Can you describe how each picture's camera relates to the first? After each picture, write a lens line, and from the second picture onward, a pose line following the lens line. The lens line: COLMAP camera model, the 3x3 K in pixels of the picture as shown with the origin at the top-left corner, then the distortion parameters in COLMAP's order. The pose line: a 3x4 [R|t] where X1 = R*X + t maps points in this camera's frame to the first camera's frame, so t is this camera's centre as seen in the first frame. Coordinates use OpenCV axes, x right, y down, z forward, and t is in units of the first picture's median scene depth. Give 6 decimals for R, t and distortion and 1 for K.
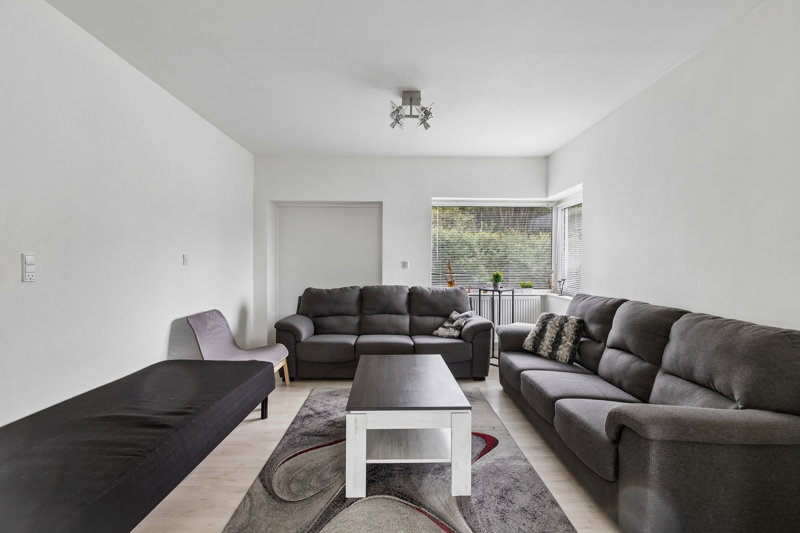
lens RADIAL K [[389.8, 0, 400.0], [0, 389.8, 266.5], [0, 0, 1]] dist [-0.000118, -0.000009]
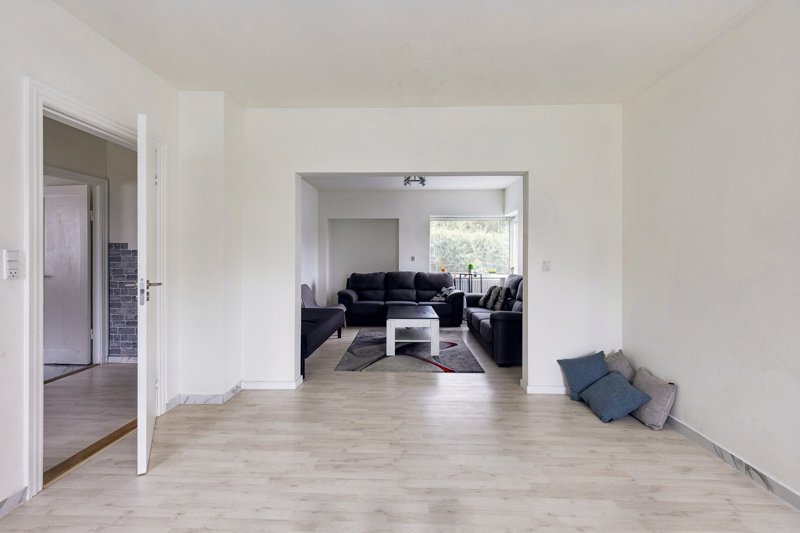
lens RADIAL K [[373.7, 0, 400.0], [0, 373.7, 266.5], [0, 0, 1]] dist [-0.000101, -0.000004]
pose [[0.999450, -0.002959, -0.033037, 0.009803], [0.003435, 0.999891, 0.014371, 0.006493], [0.032990, -0.014477, 0.999351, -0.575259]]
